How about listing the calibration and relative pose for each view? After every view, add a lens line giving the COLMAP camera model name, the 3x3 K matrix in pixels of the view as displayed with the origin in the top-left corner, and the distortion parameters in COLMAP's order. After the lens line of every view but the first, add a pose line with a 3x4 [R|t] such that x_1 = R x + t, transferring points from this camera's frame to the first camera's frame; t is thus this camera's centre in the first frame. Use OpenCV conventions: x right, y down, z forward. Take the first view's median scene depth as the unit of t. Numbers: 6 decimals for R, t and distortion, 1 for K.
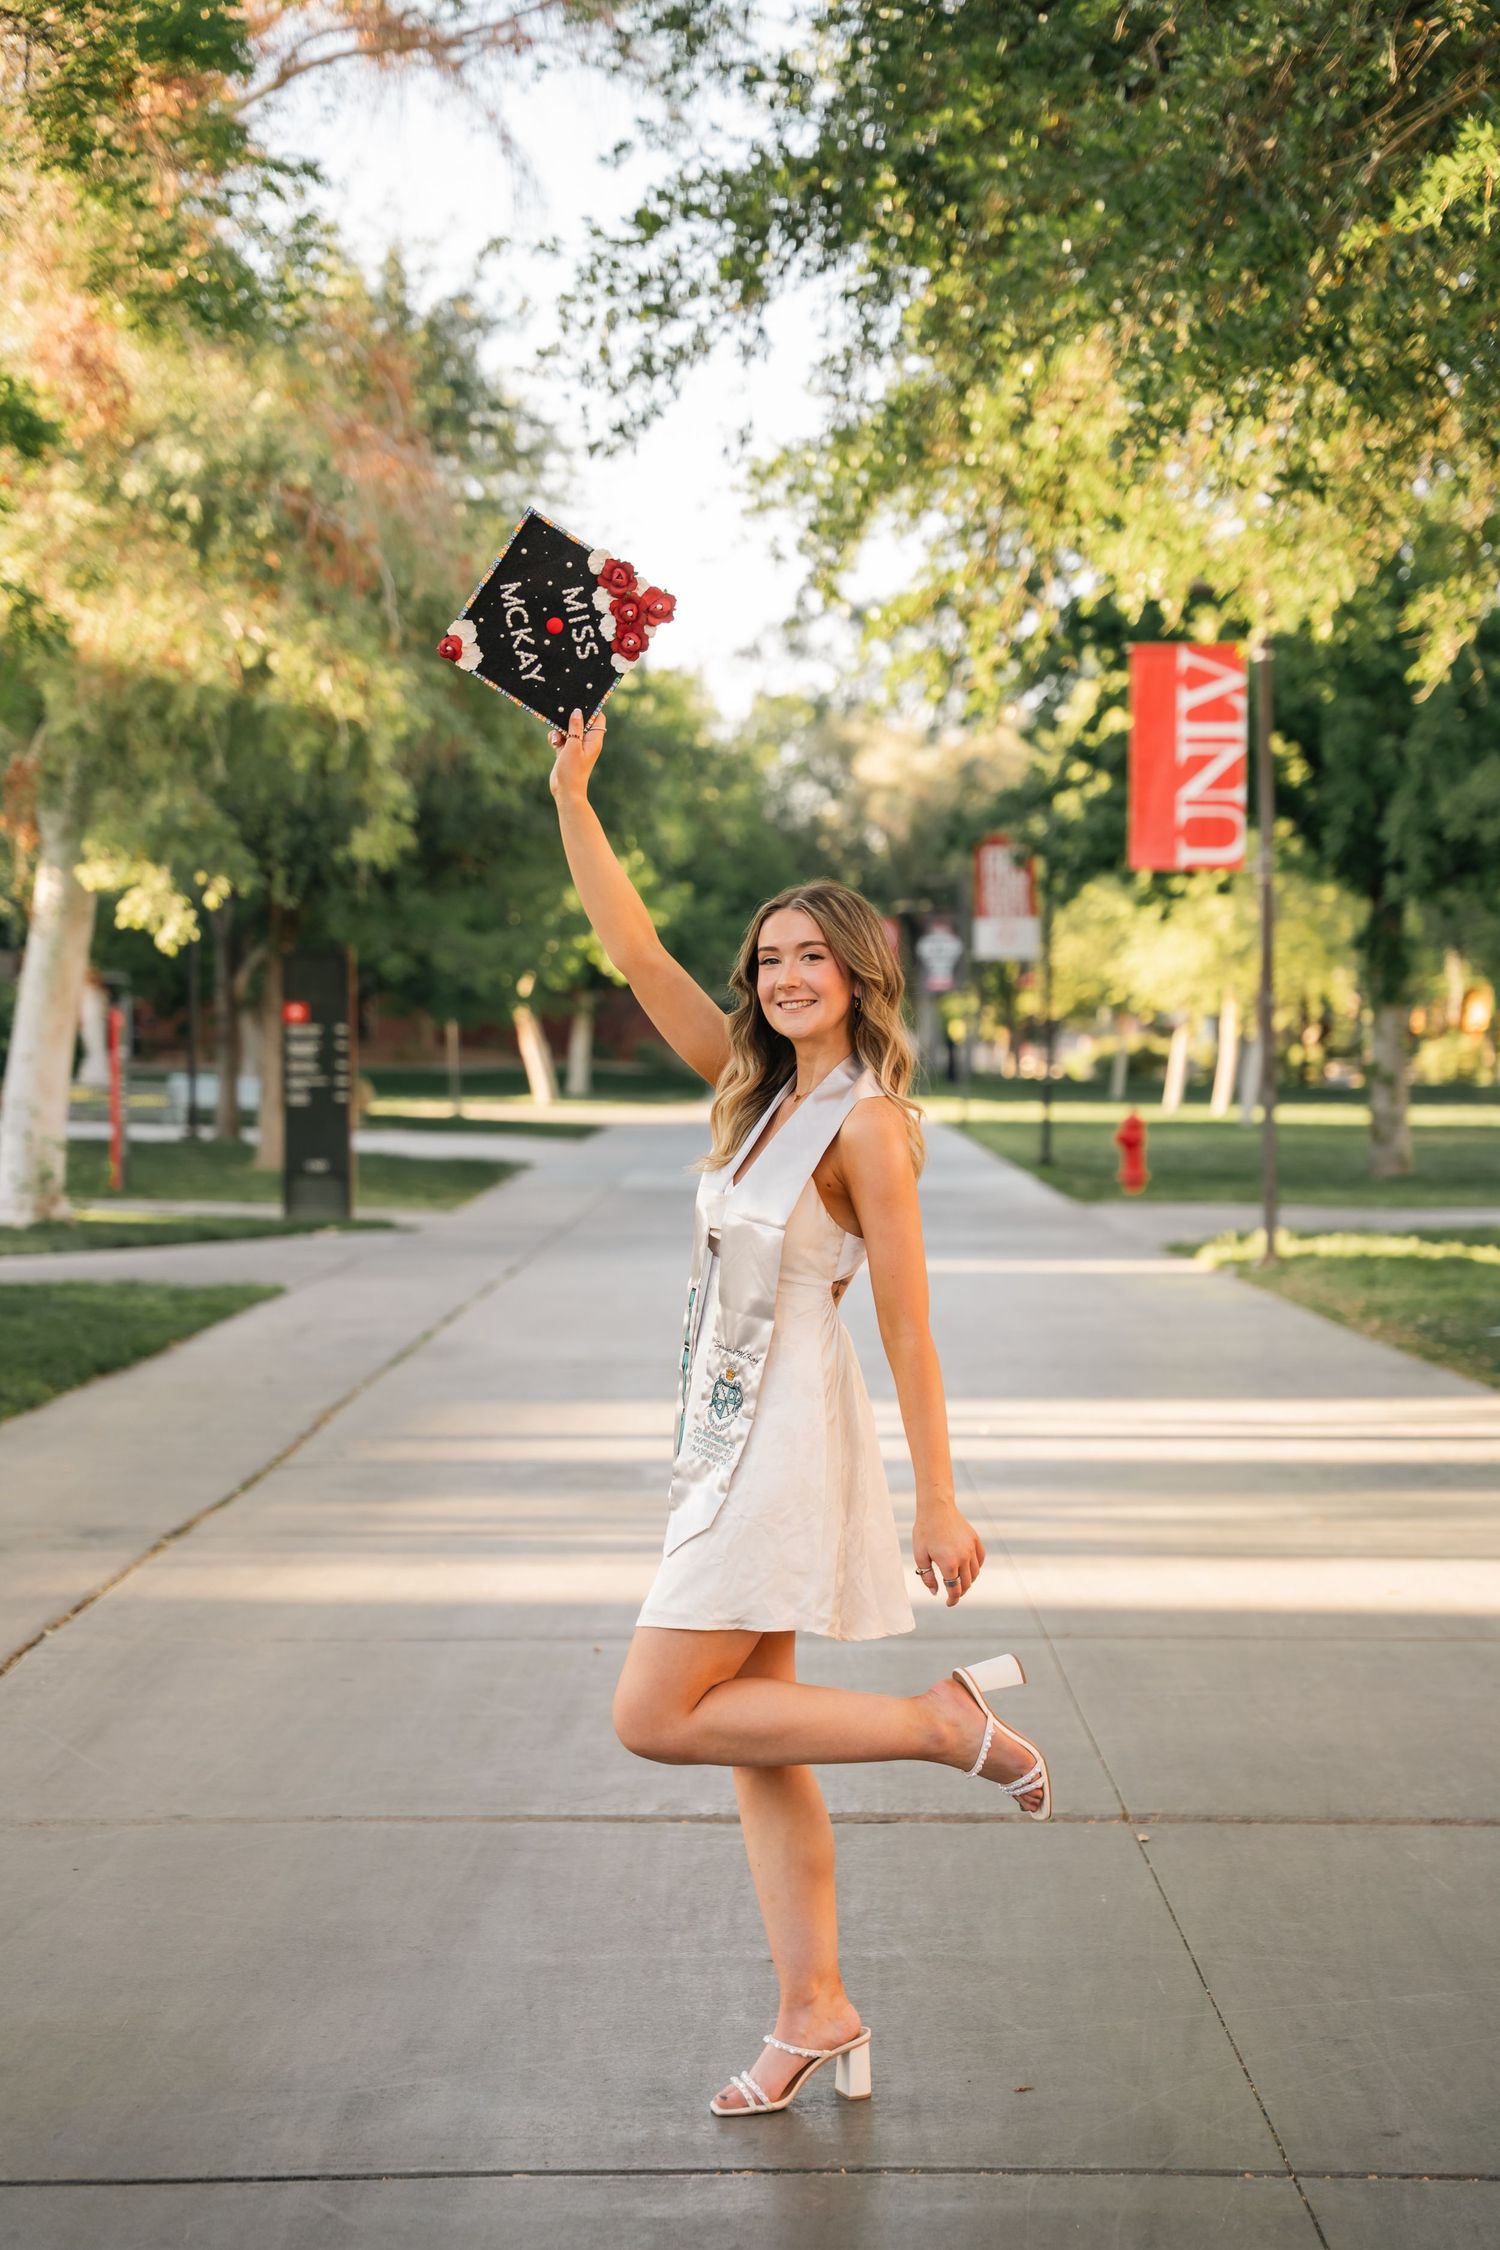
lens RADIAL K [[4348.4, 0, 750.0], [0, 4348.4, 1125.0], [0, 0, 1]] dist [0.308257, -0.028341]
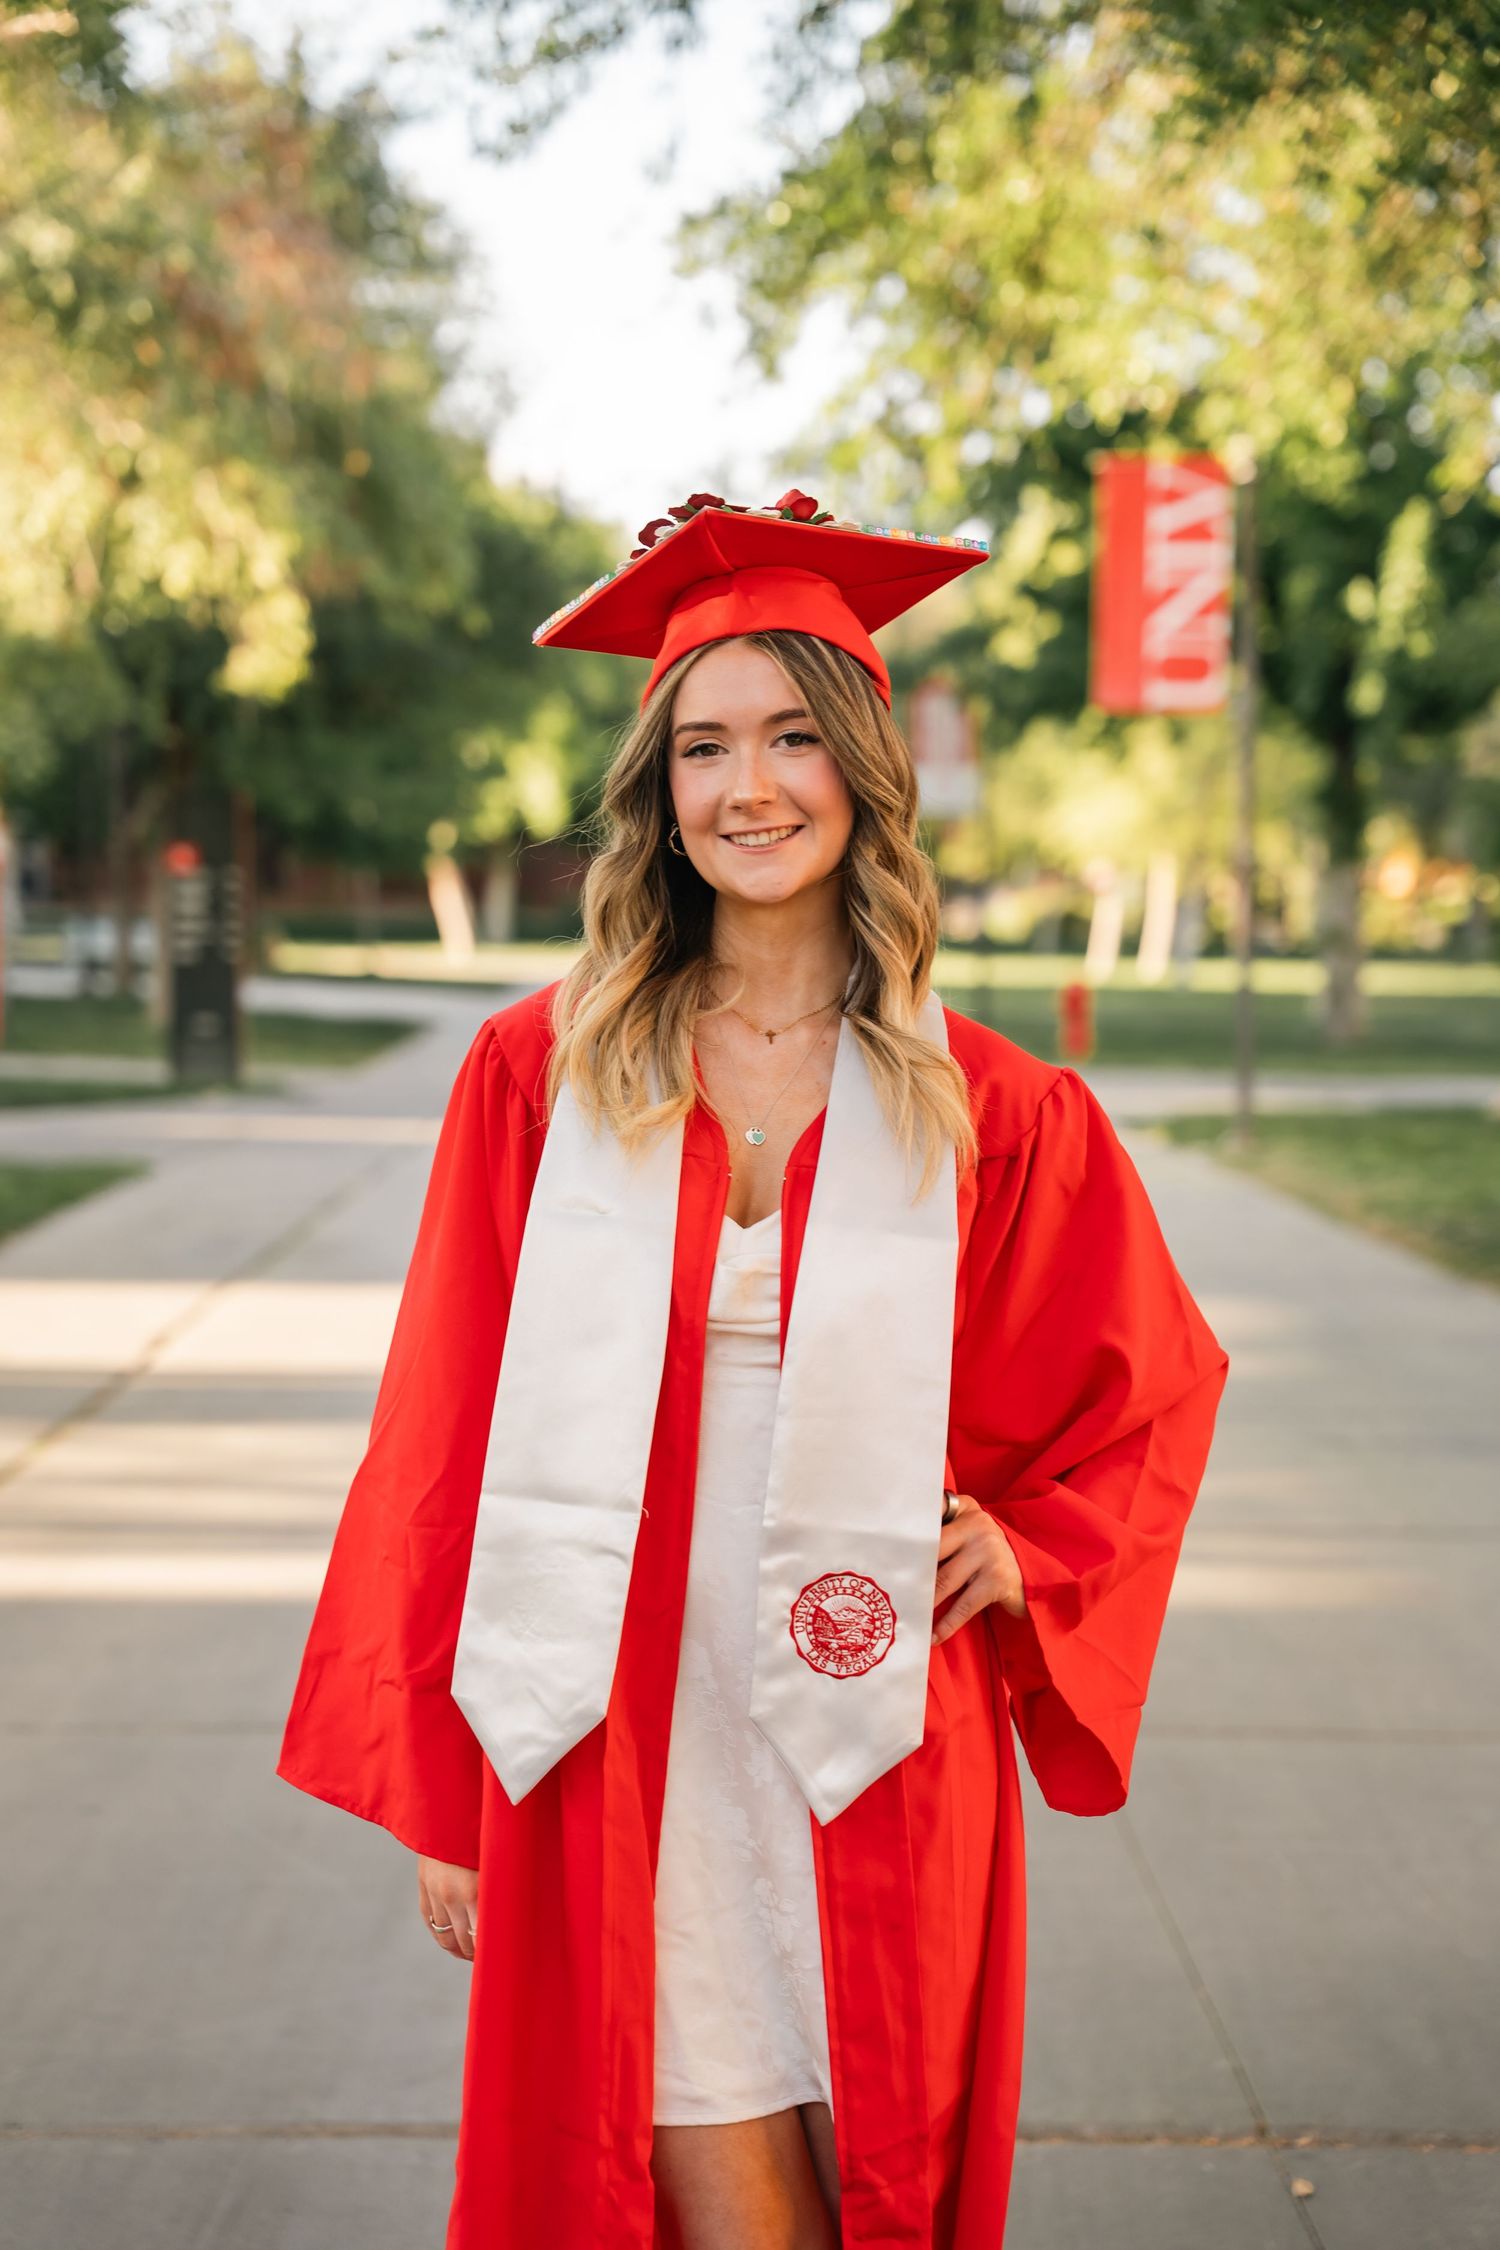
lens RADIAL K [[4317.8, 0, 750.0], [0, 4317.8, 1125.0], [0, 0, 1]] dist [0.285152, -0.026065]
pose [[0.999790, 0.008793, 0.018493, -0.000414], [-0.009420, 0.999374, 0.034098, -0.002309], [-0.018182, -0.034266, 0.999247, 0.100565]]
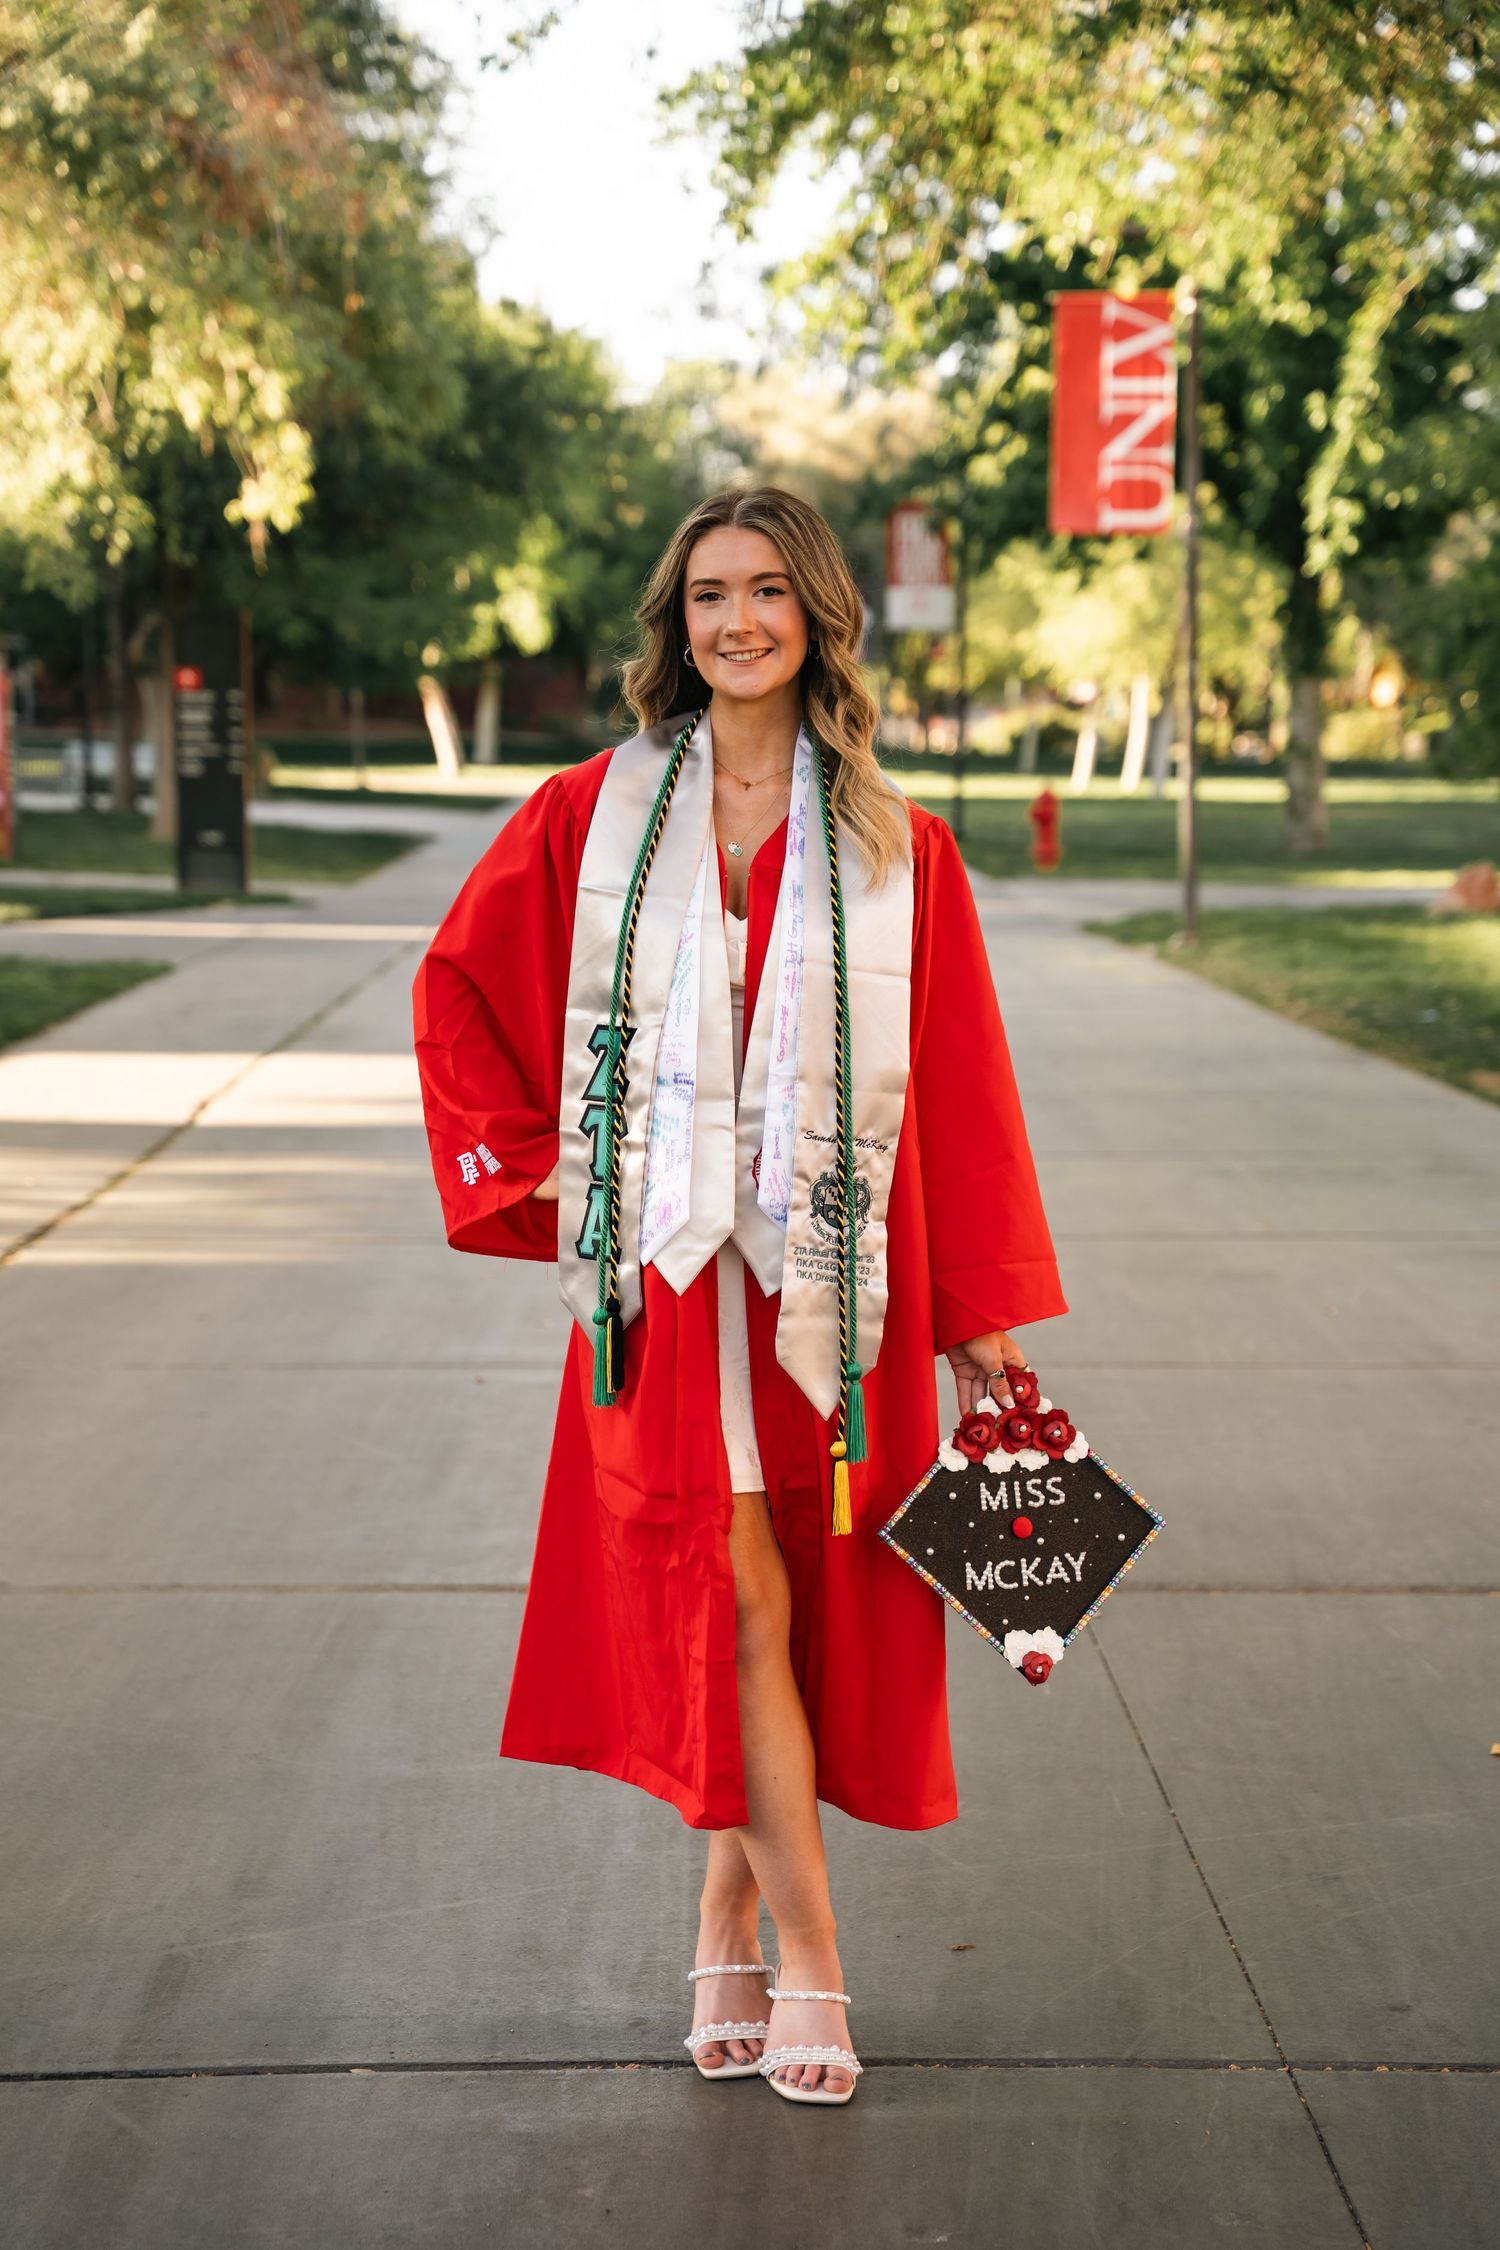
lens RADIAL K [[4317.8, 0, 750.0], [0, 4317.8, 1125.0], [0, 0, 1]] dist [0.285152, -0.026065]
pose [[0.999772, 0.002846, 0.021140, 0.000637], [-0.004431, 0.997151, 0.075302, -0.000294], [-0.020865, -0.075379, 0.996937, 0.036054]]
